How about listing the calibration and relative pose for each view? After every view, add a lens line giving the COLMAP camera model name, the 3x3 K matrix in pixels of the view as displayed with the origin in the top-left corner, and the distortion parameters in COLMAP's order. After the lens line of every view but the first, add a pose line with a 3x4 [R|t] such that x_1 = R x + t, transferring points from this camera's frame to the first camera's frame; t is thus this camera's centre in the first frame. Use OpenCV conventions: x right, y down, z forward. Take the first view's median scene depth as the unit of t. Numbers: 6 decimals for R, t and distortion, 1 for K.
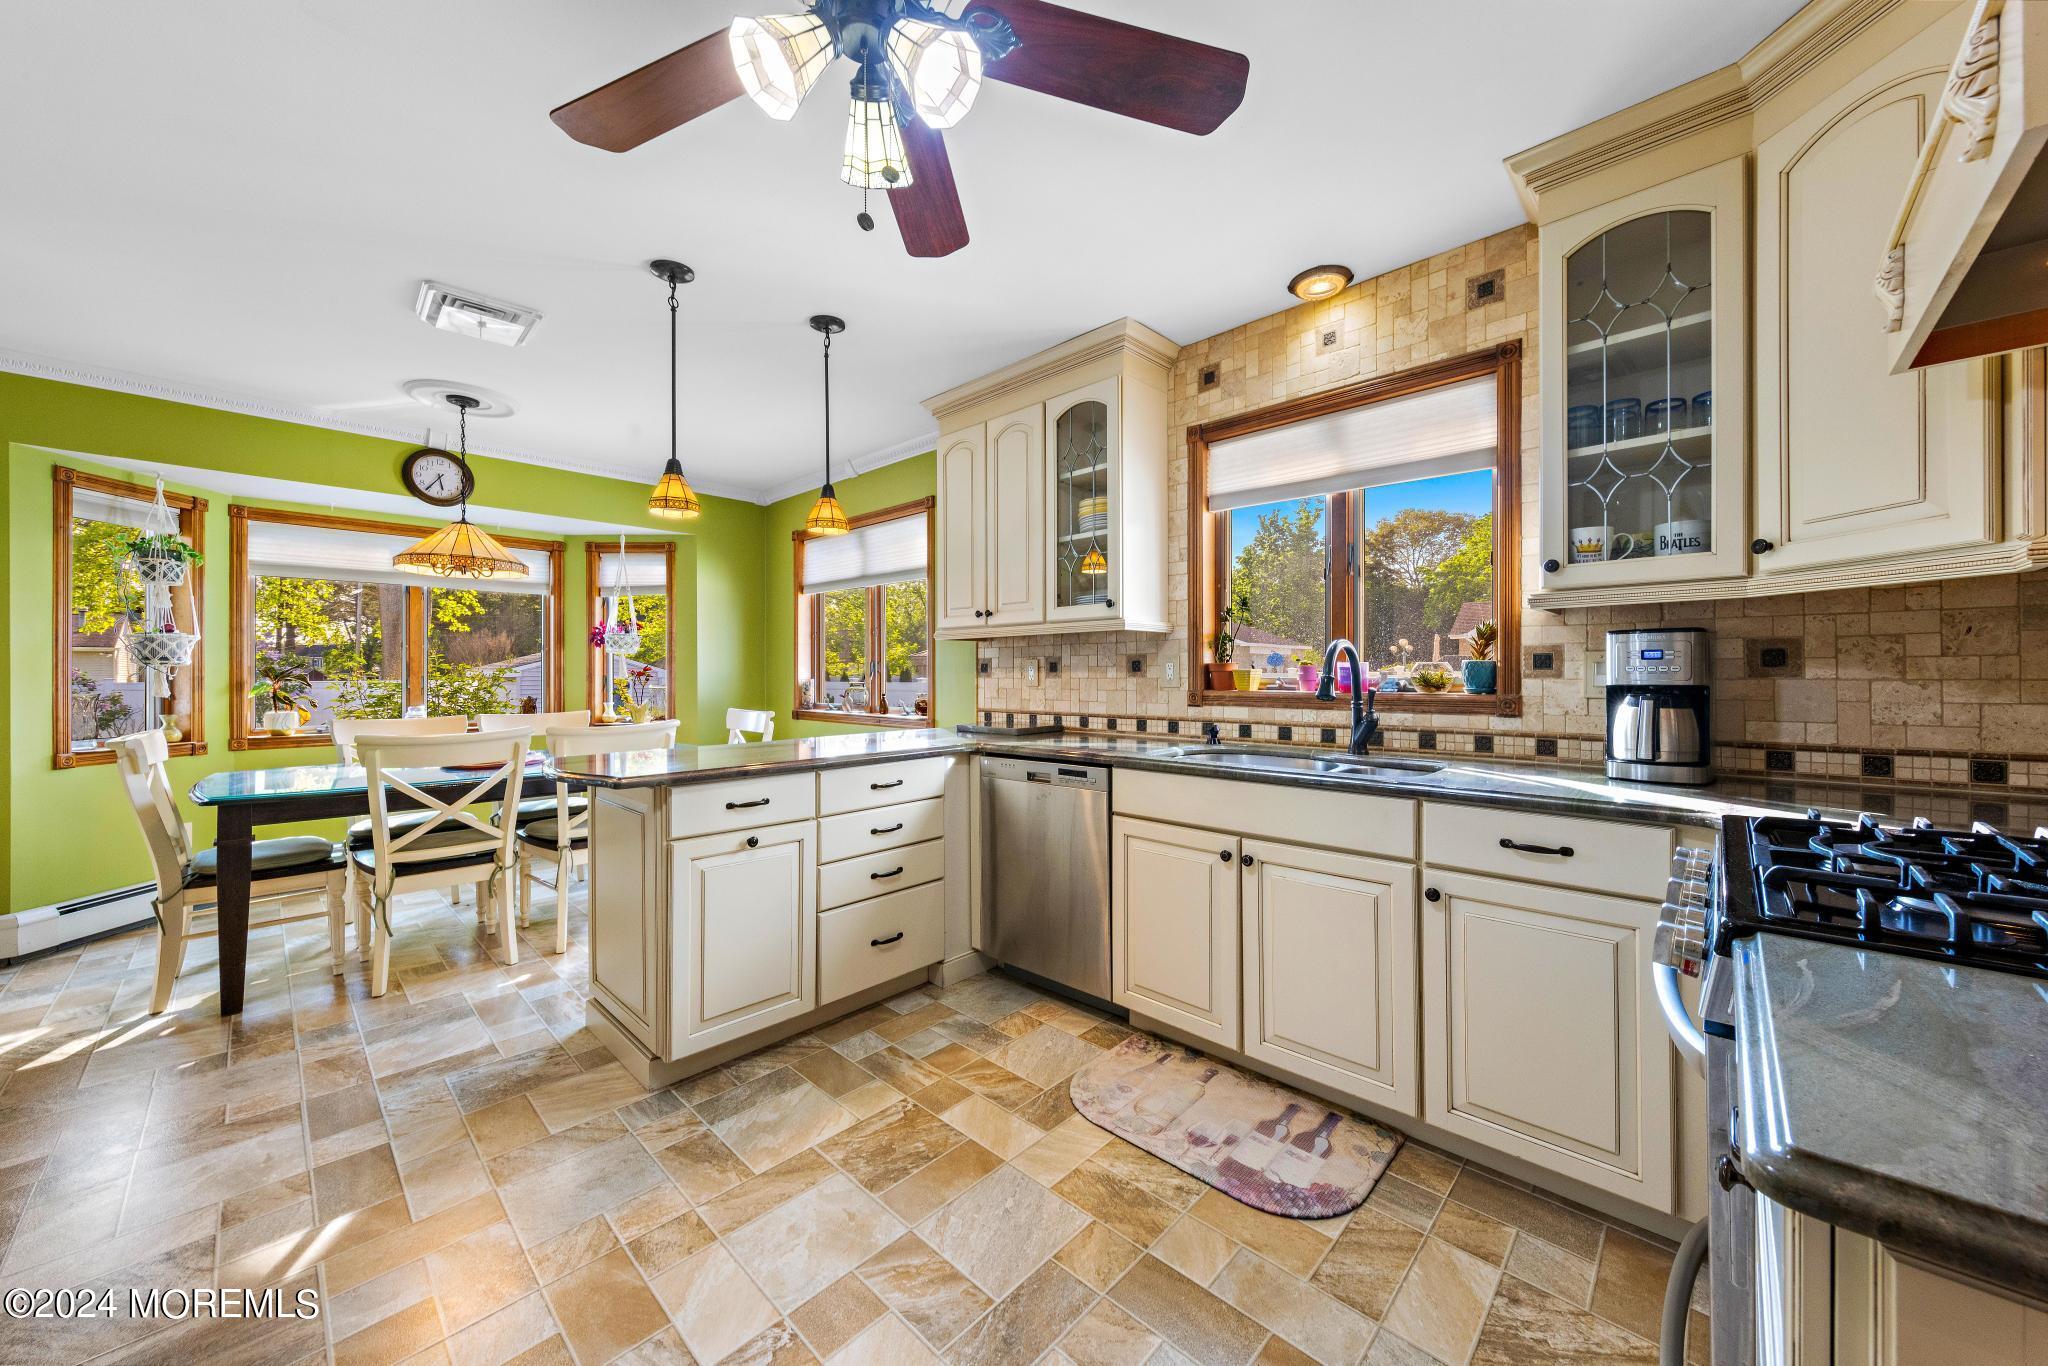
lens RADIAL K [[732.9, 0, 1024.1], [0, 732.9, 672.9], [0, 0, 1]] dist [0.004774, 0.000240]
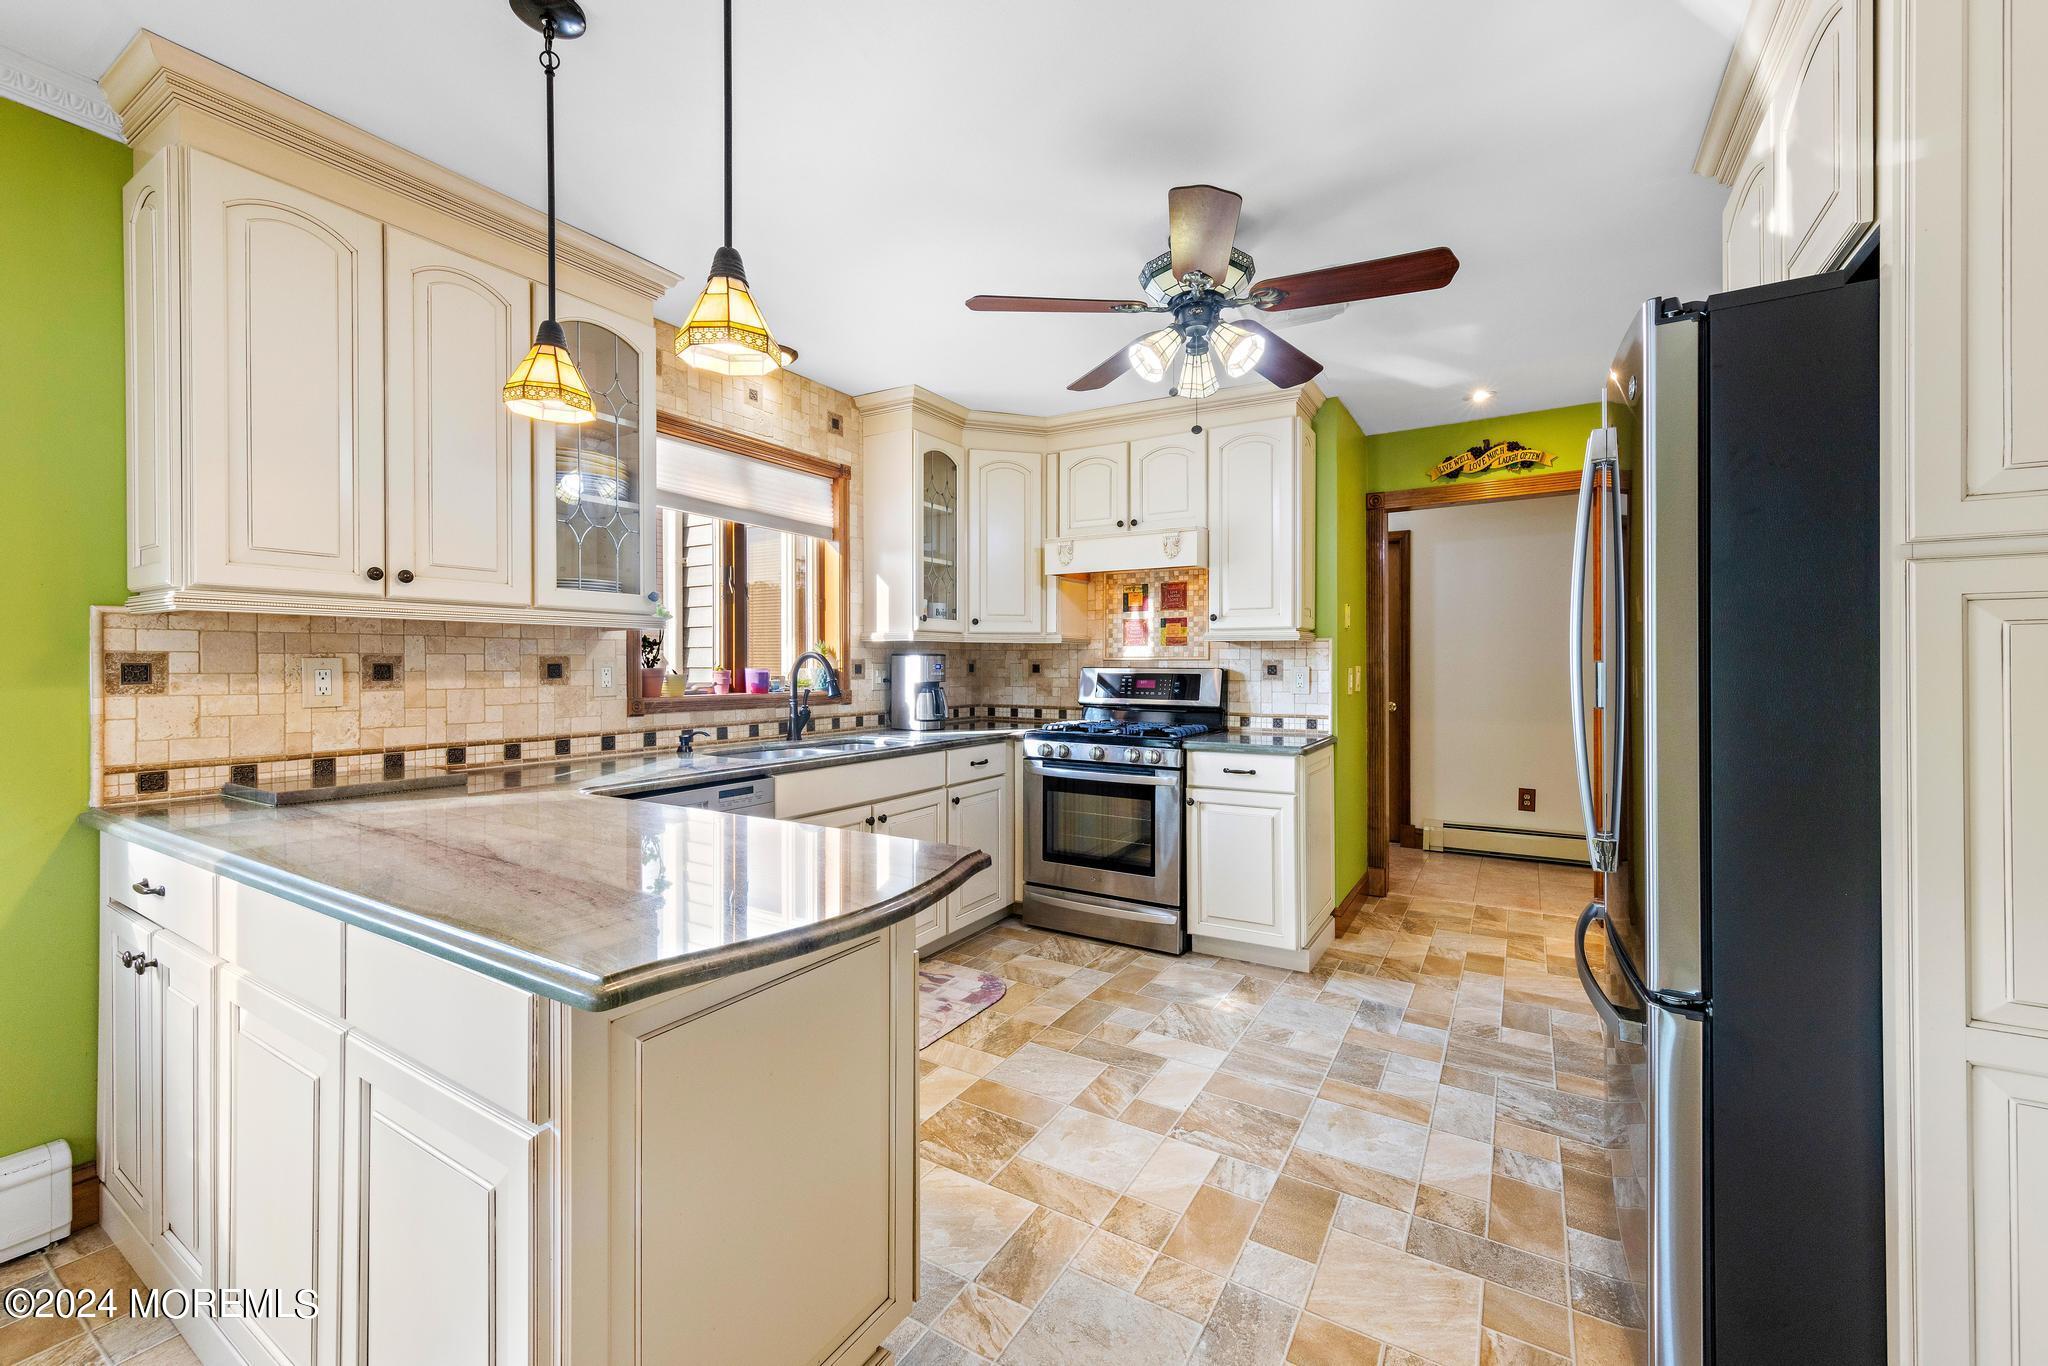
lens RADIAL K [[816.2, 0, 1026.7], [0, 816.2, 668.2], [0, 0, 1]] dist [0.003551, 0.000179]
pose [[-0.212140, 0.001992, 0.977237, -0.785796], [0.002657, 0.999995, -0.001461, -0.009485], [-0.977236, 0.002287, -0.212144, 0.693795]]
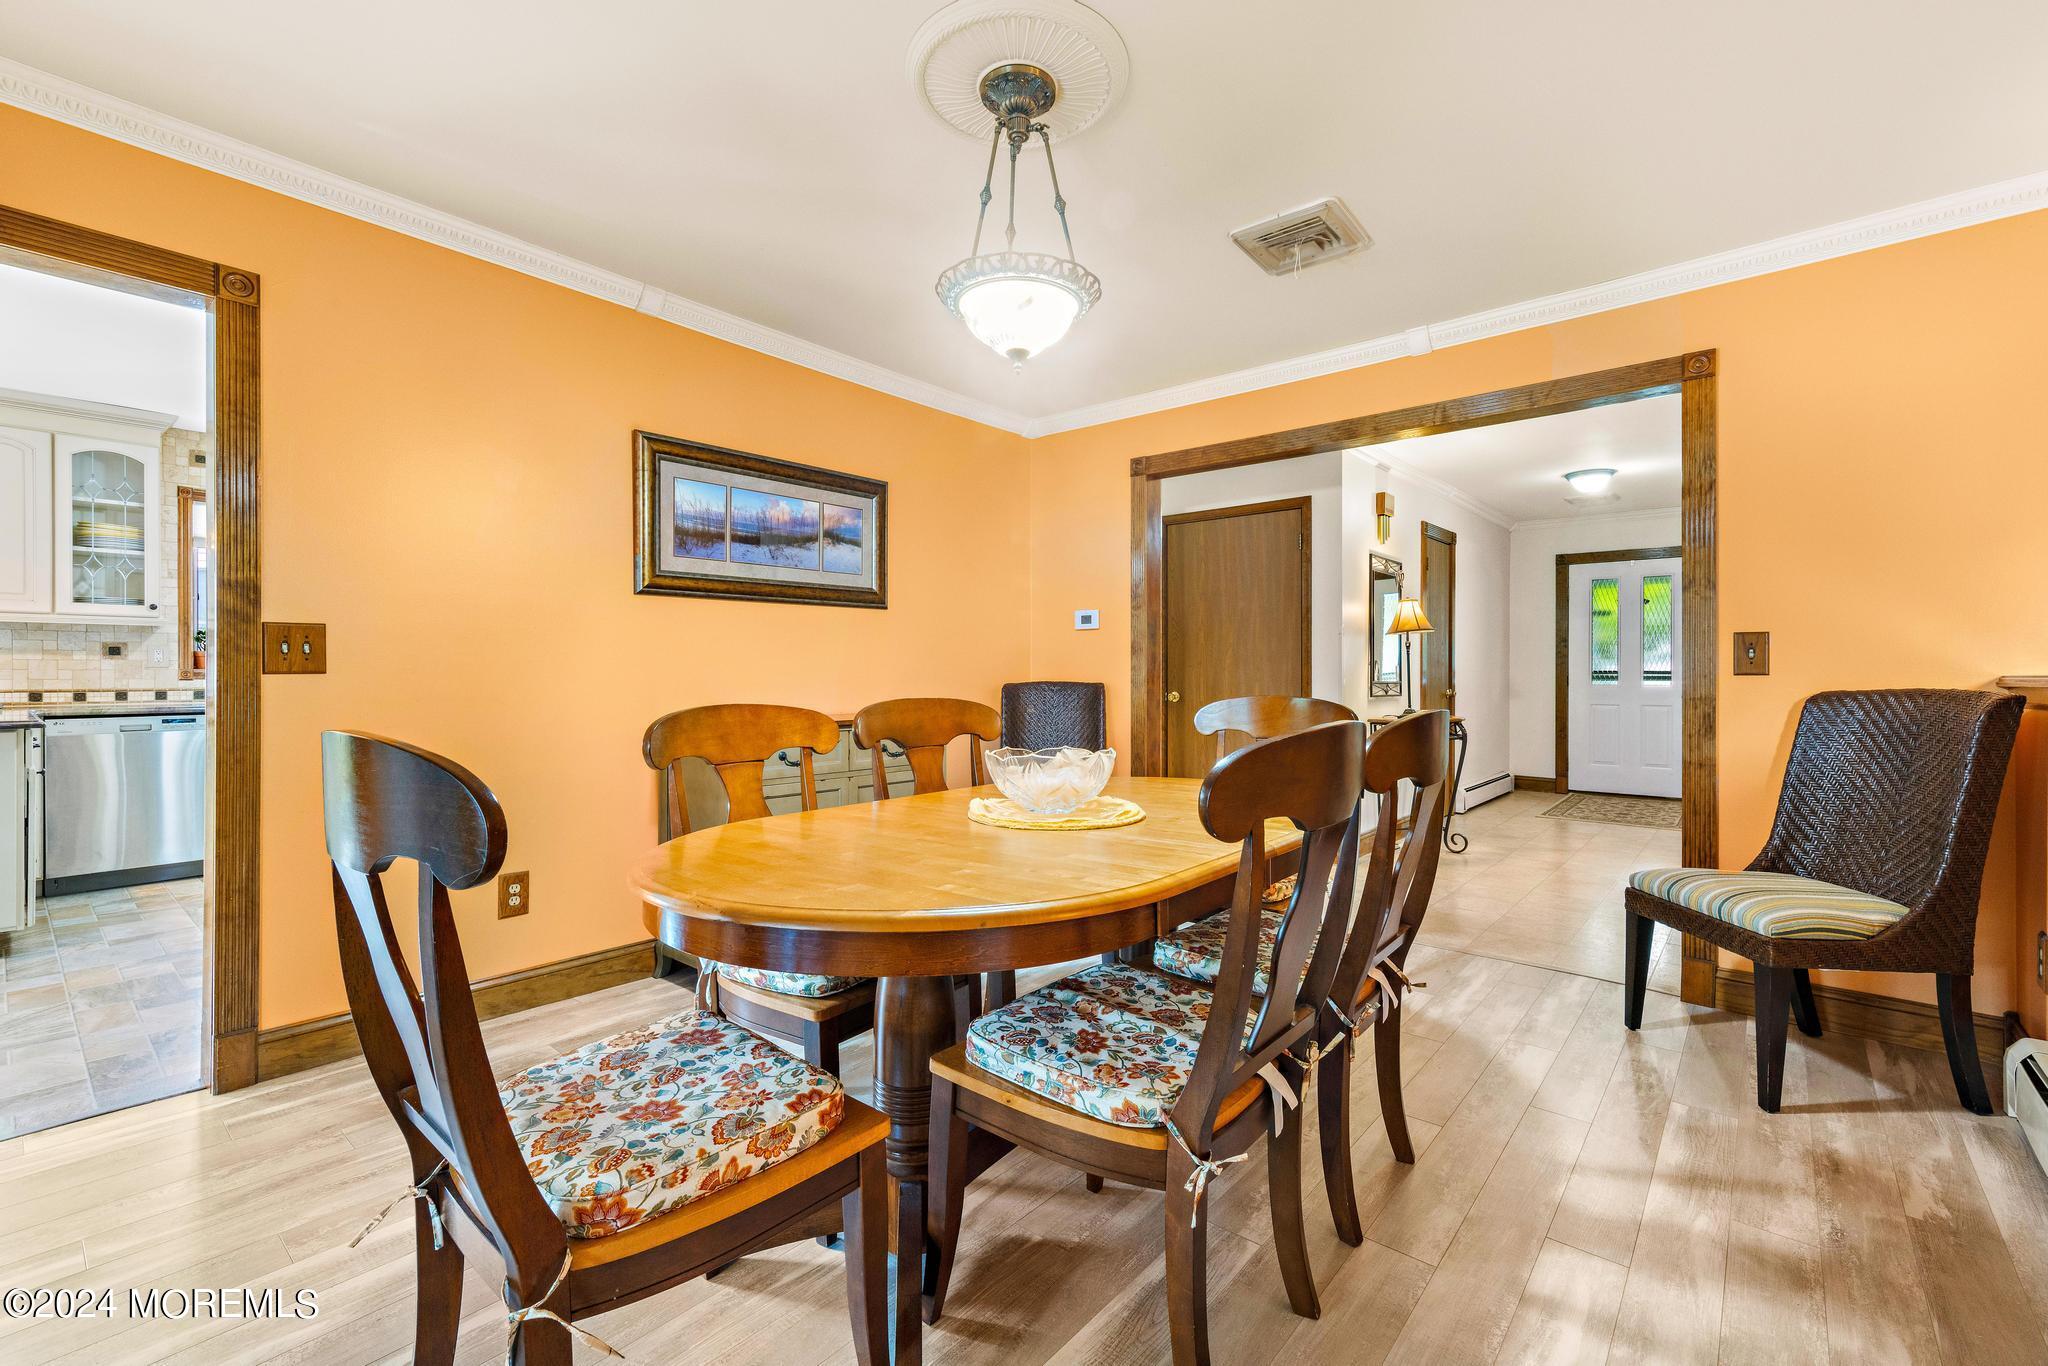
lens RADIAL K [[874.9, 0, 1024.0], [0, 874.9, 683.0], [0, 0, 1]] dist [0.003477, 0.000296]
pose [[-0.058147, -0.008272, 0.998274, -1.492623], [-0.000020, 0.999966, 0.008284, 0.034332], [-0.998308, 0.000461, -0.058145, -0.521069]]
